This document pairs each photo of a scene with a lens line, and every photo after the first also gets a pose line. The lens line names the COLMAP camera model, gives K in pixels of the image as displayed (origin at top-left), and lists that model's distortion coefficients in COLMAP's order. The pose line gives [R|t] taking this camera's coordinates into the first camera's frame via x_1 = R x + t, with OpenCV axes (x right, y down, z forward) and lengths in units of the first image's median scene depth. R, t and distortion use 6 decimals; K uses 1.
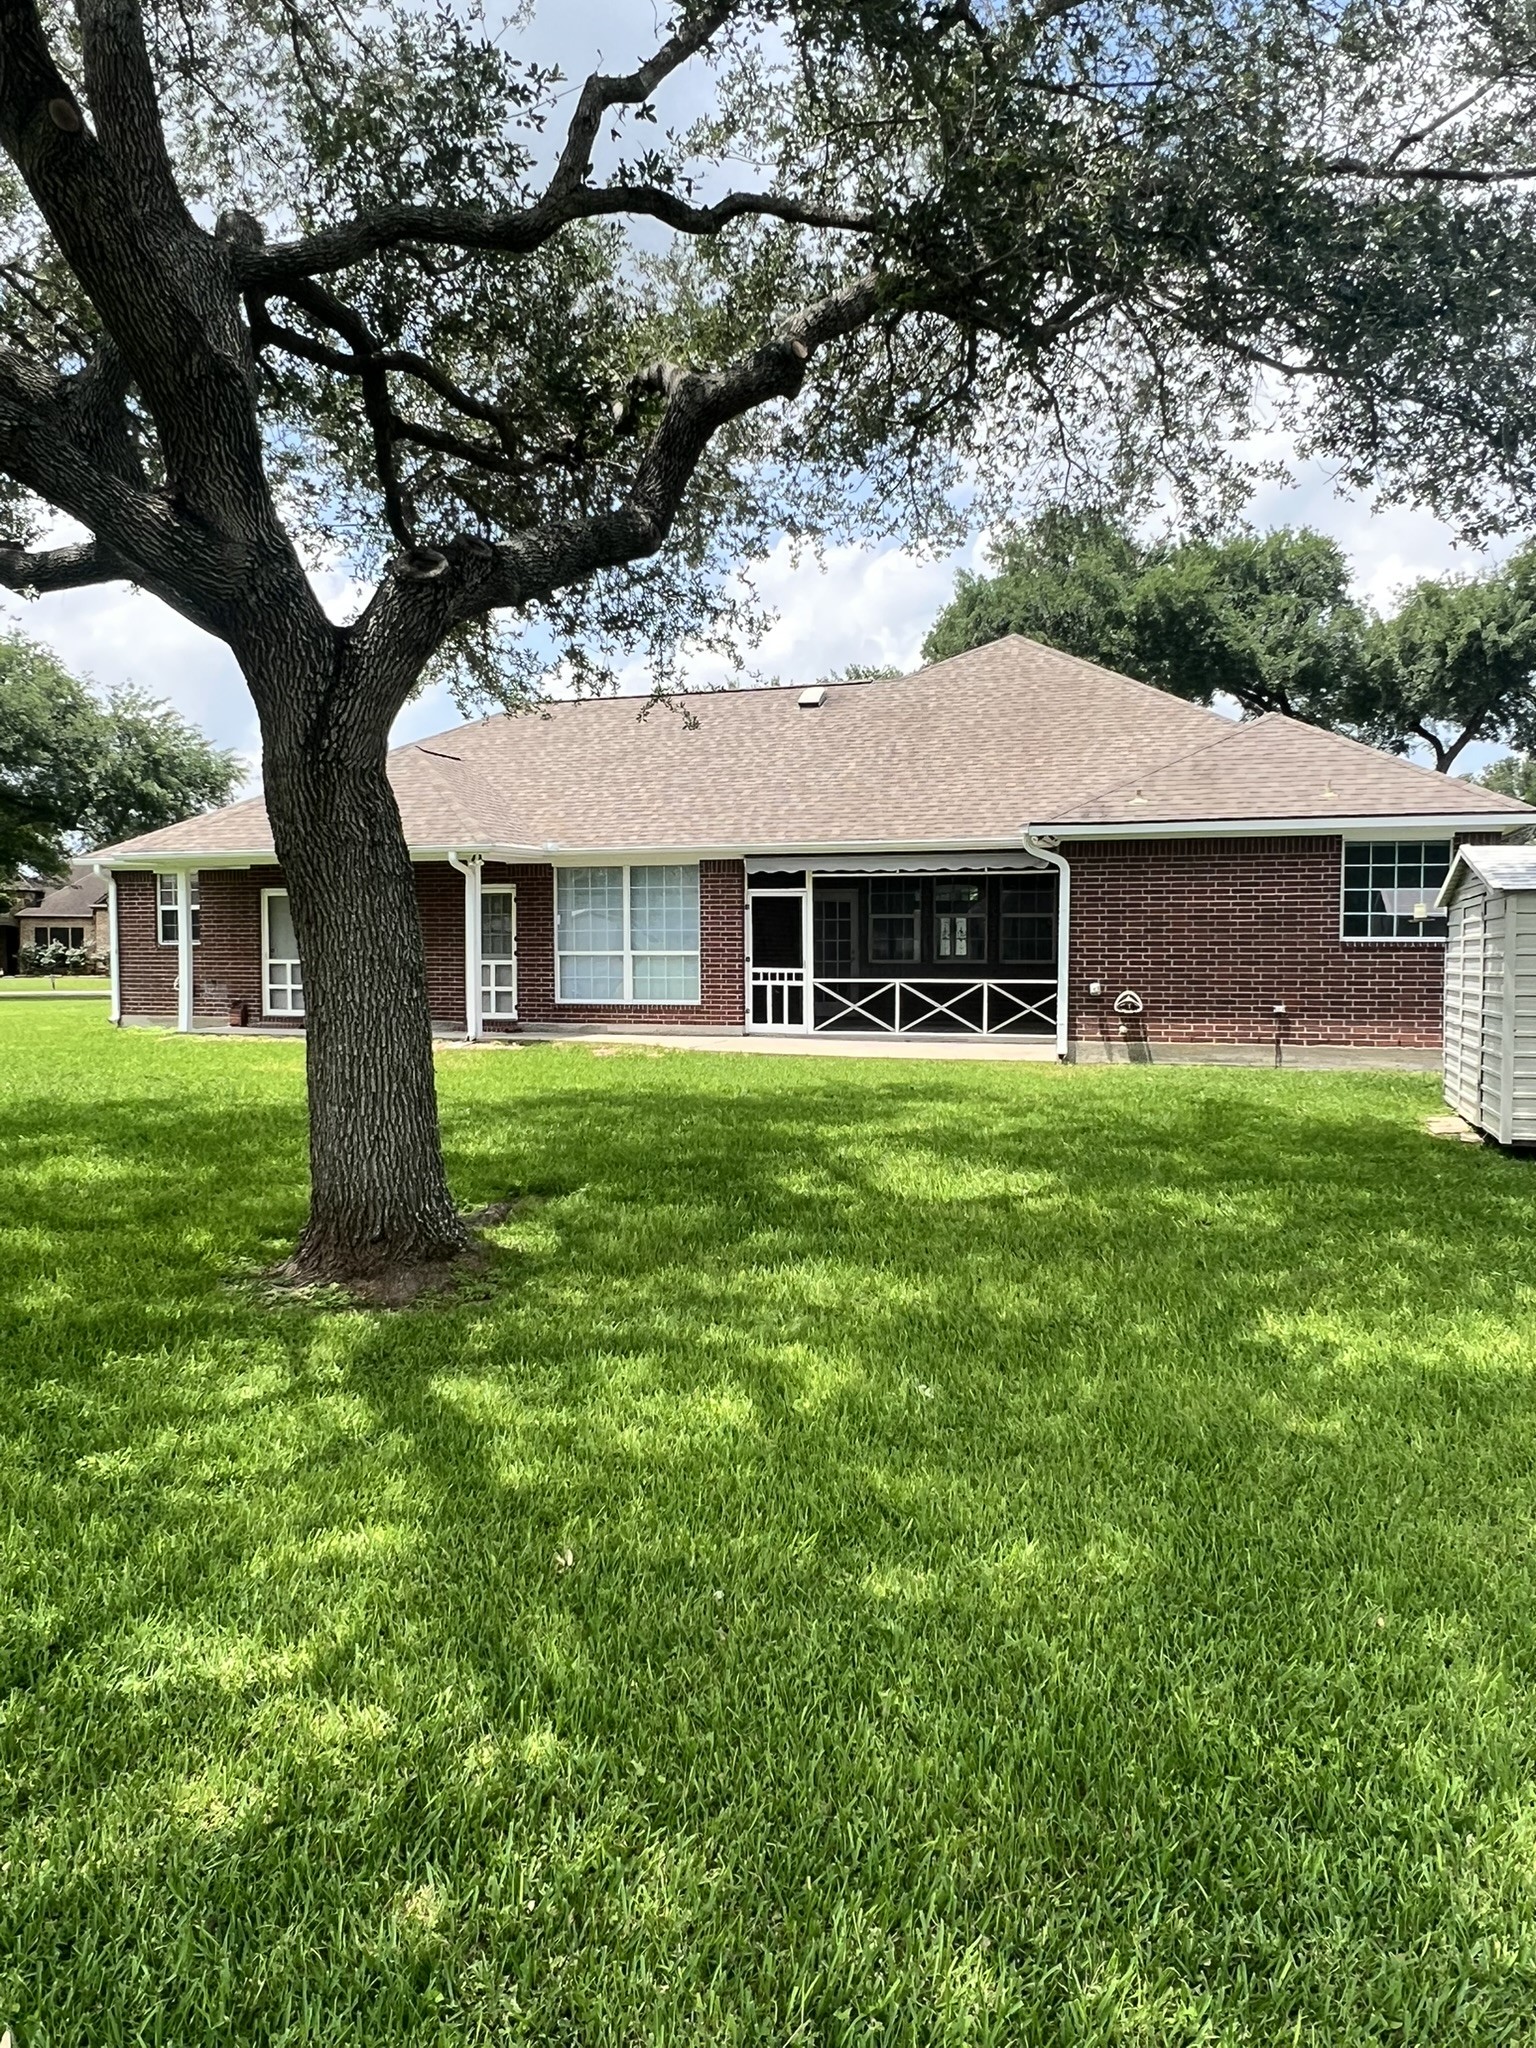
lens RADIAL K [[1495.9, 0, 767.0], [0, 1495.9, 1026.6], [0, 0, 1]] dist [-0.002010, 0.000096]
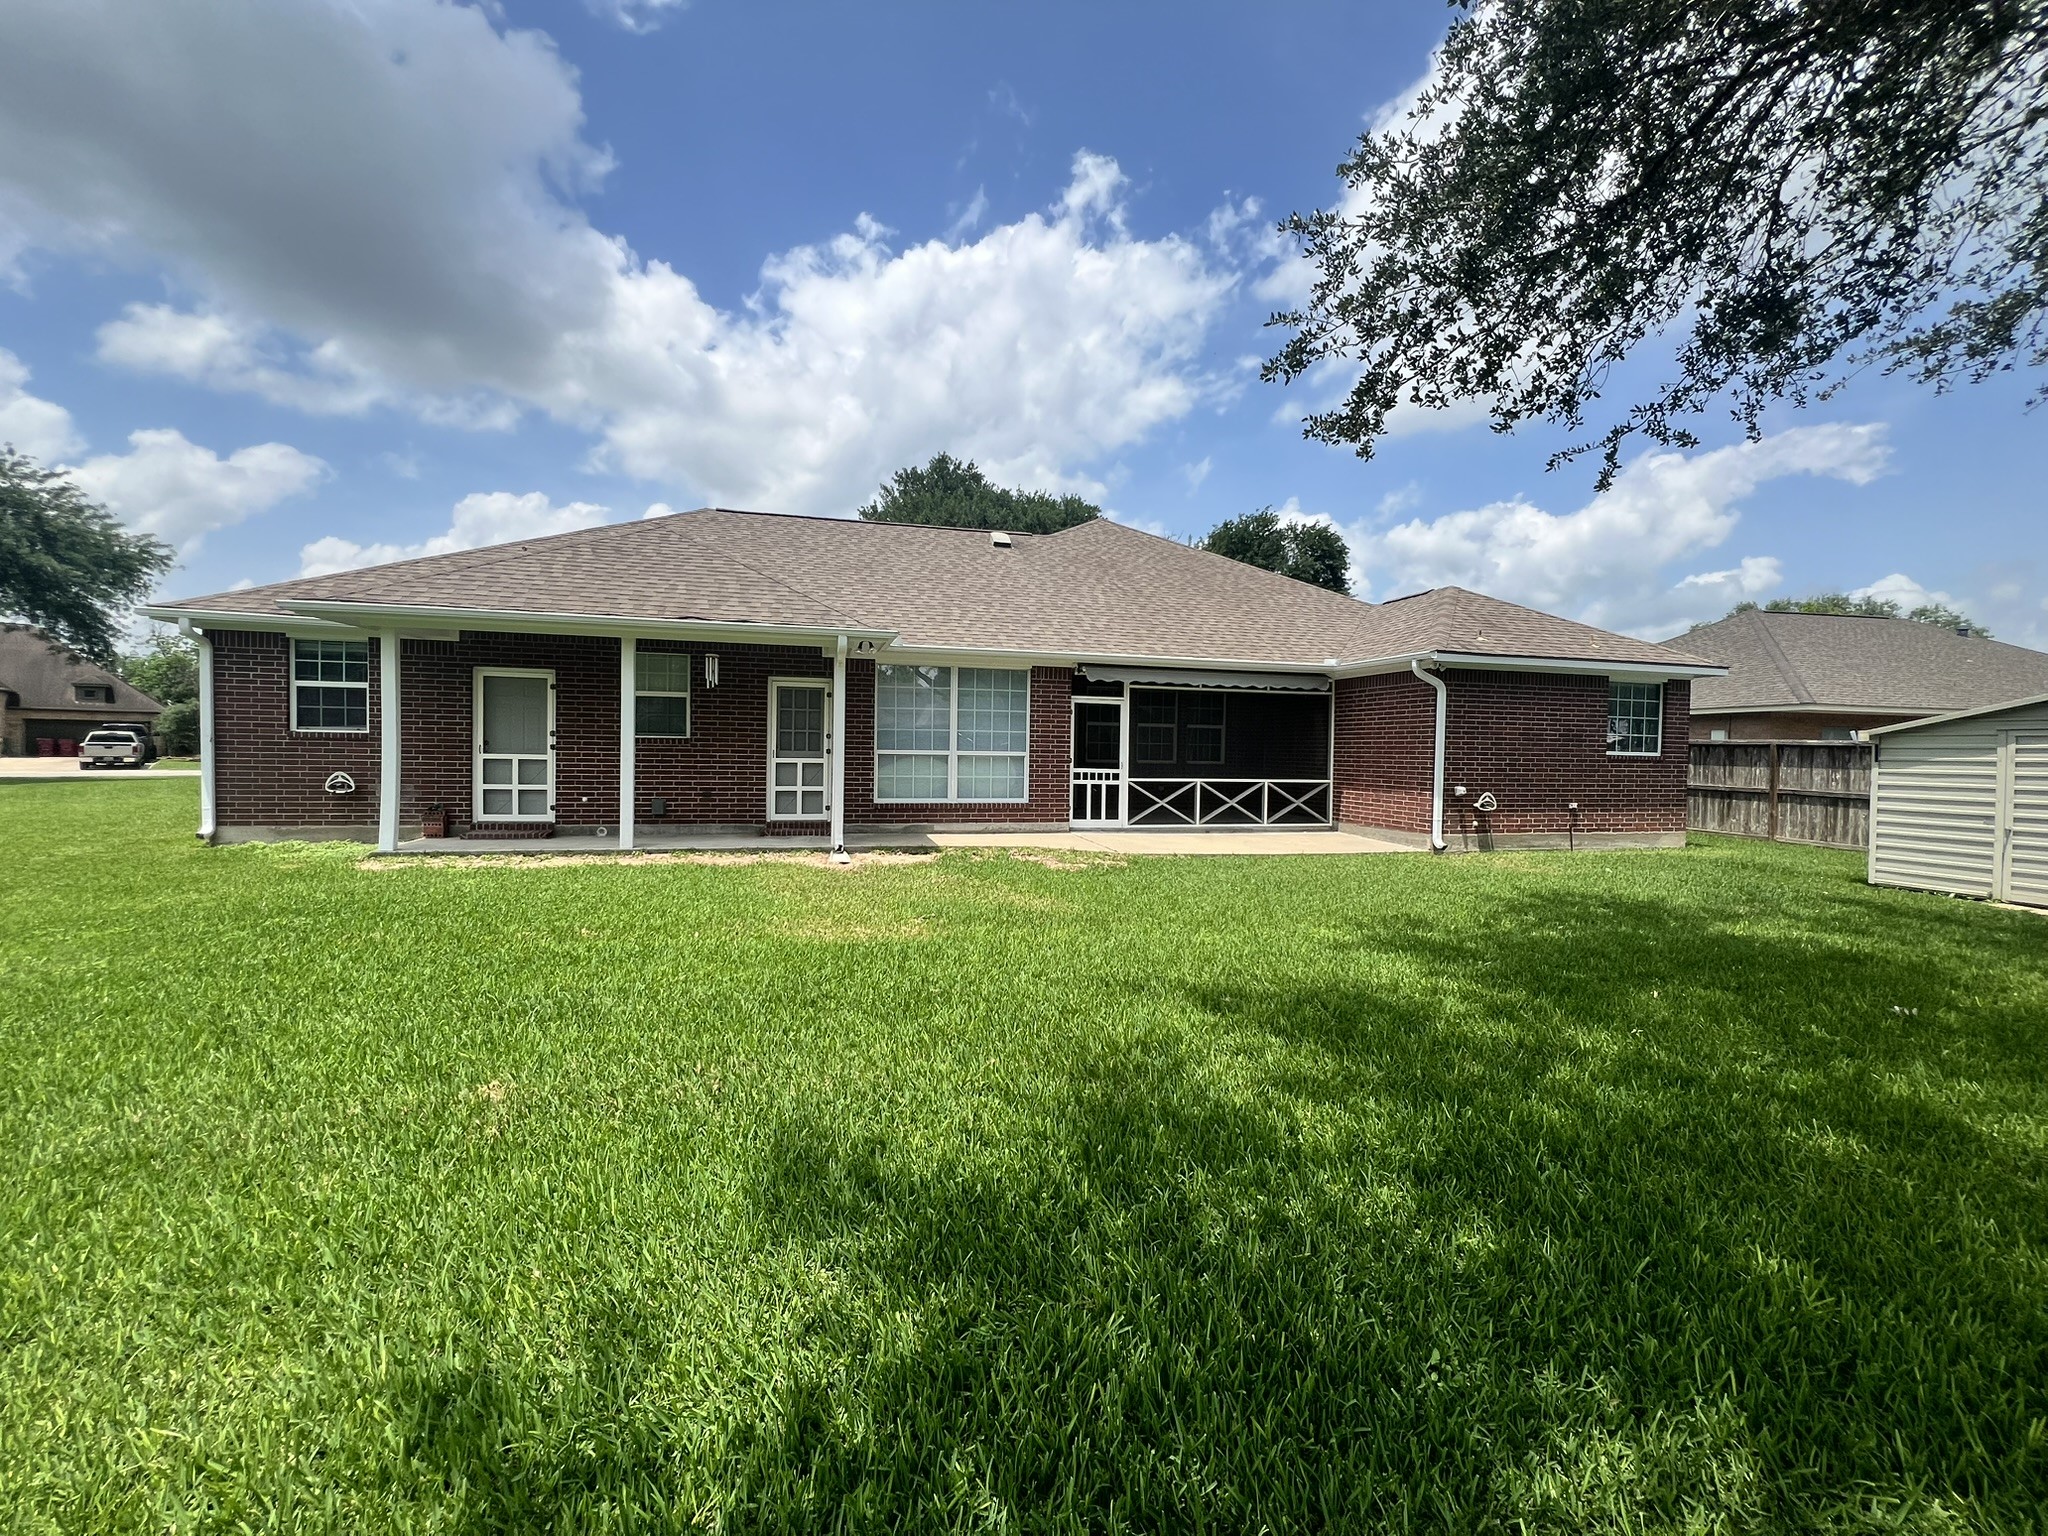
lens RADIAL K [[818.6, 0, 1026.0], [0, 818.6, 763.2], [0, 0, 1]] dist [0.001984, -0.000067]
pose [[0.848338, 0.004022, 0.529439, -0.355036], [0.009753, 0.999683, -0.023222, -0.029555], [-0.529365, 0.024864, 0.848030, 0.517064]]
